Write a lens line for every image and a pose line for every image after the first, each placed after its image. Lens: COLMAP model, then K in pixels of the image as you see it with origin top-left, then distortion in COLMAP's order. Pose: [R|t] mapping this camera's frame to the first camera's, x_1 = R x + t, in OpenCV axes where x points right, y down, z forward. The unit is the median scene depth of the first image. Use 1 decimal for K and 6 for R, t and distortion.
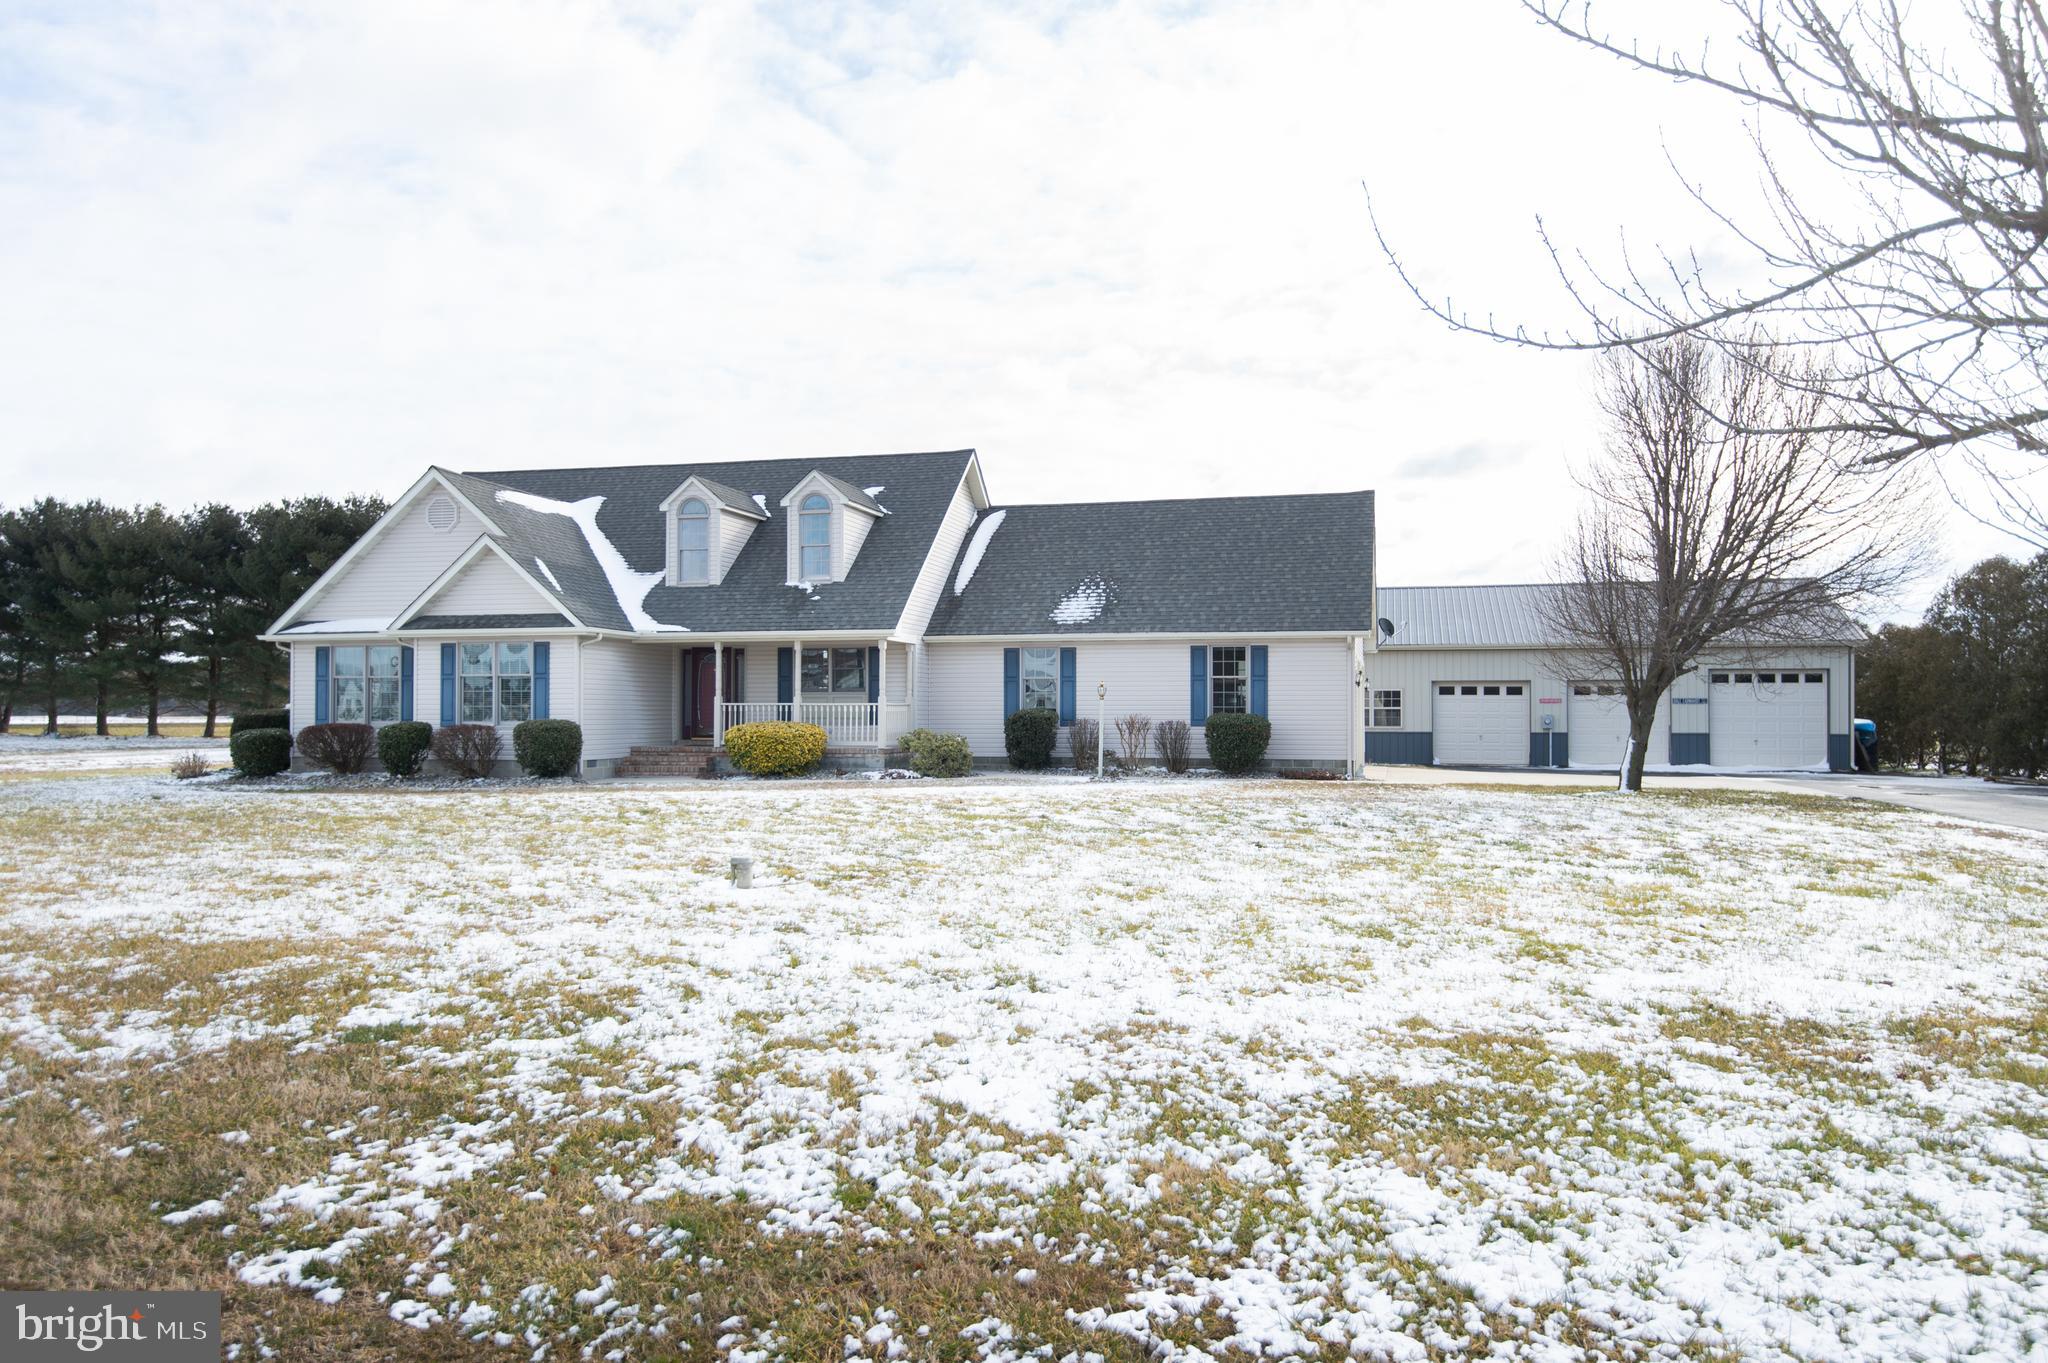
lens RADIAL K [[1467.9, 0, 1027.9], [0, 1467.9, 692.3], [0, 0, 1]] dist [0.026369, -0.001604]
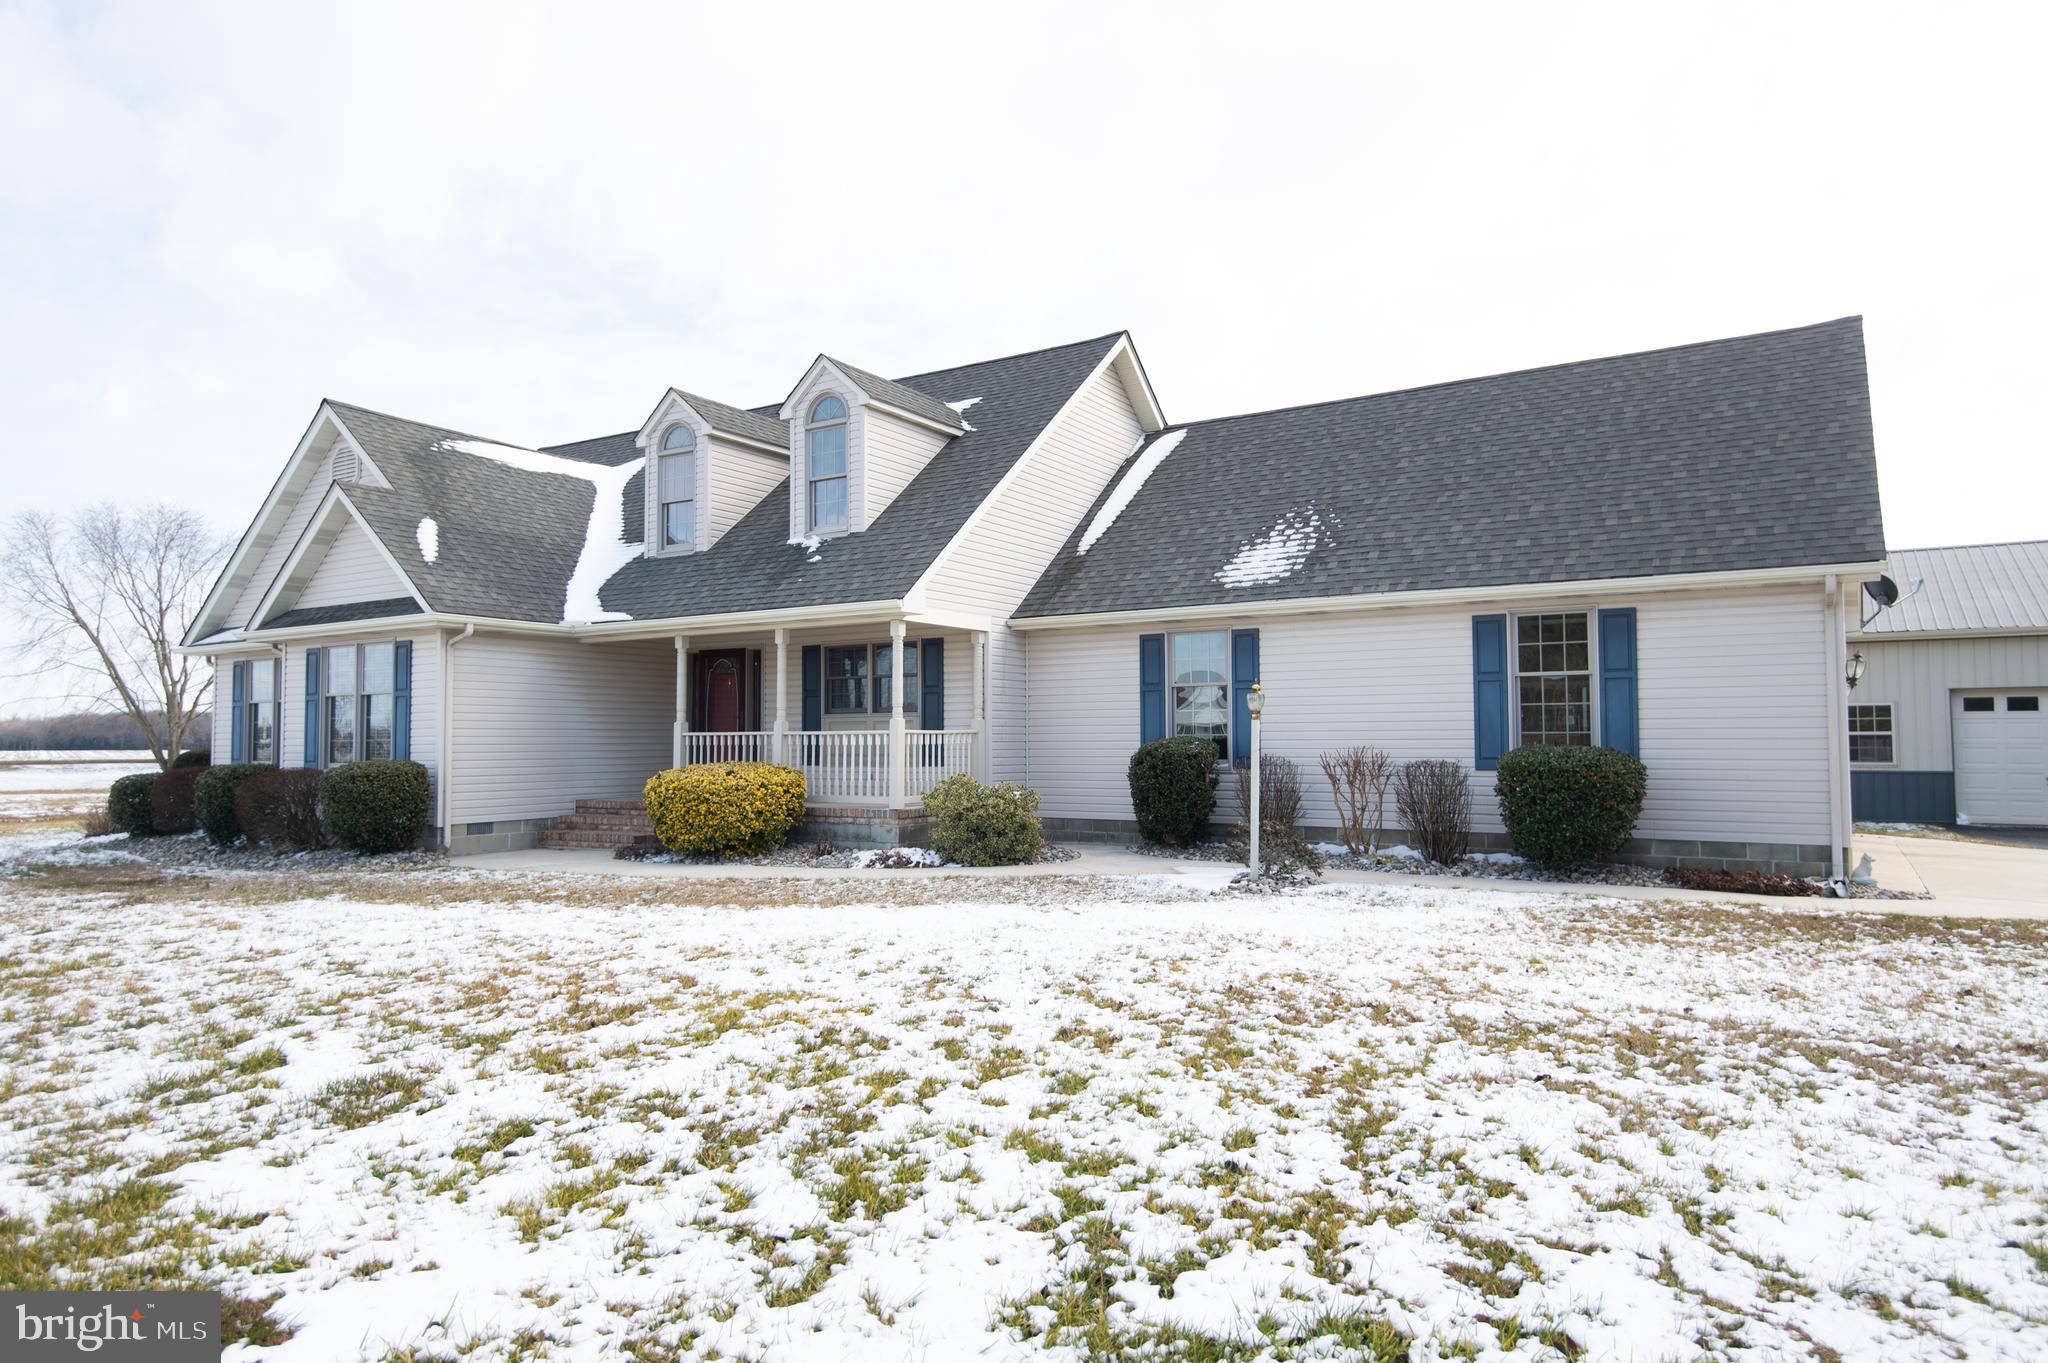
lens RADIAL K [[1255.5, 0, 1023.1], [0, 1255.5, 684.7], [0, 0, 1]] dist [0.023654, -0.004589]
pose [[0.950542, -0.019606, -0.309976, 0.096387], [0.009920, 0.999413, -0.032794, 0.005789], [0.310436, 0.028097, 0.950179, 0.521477]]
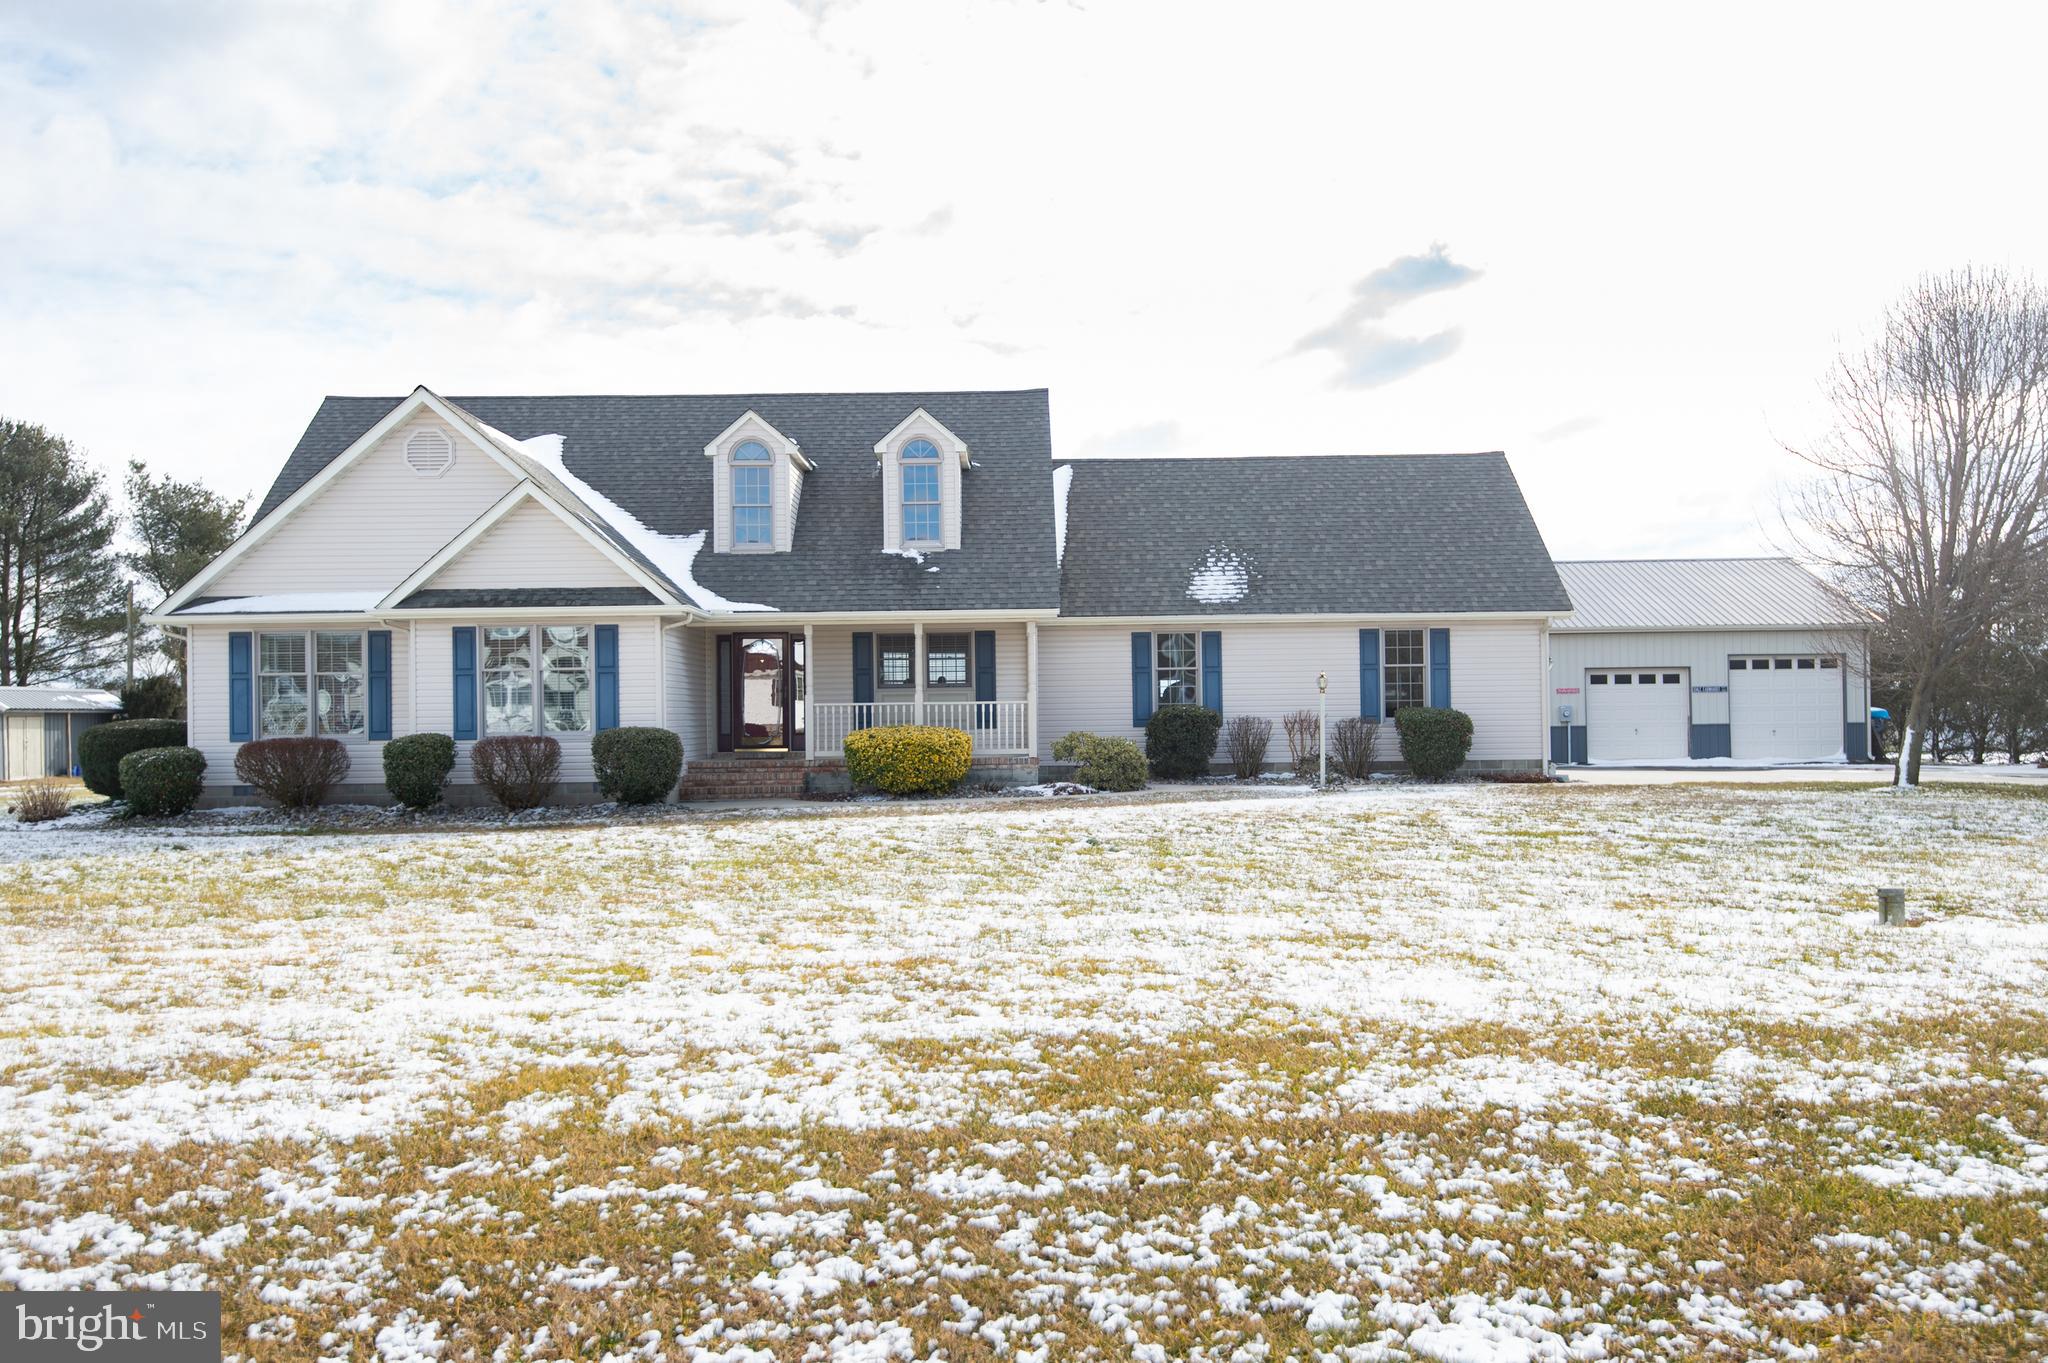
lens RADIAL K [[1704.5, 0, 1024.1], [0, 1704.5, 666.1], [0, 0, 1]] dist [0.022270, 0.009164]
pose [[0.964877, -0.007271, 0.262602, -0.331955], [0.010871, 0.999866, -0.012259, -0.000226], [-0.262477, 0.014683, 0.964826, 0.099168]]
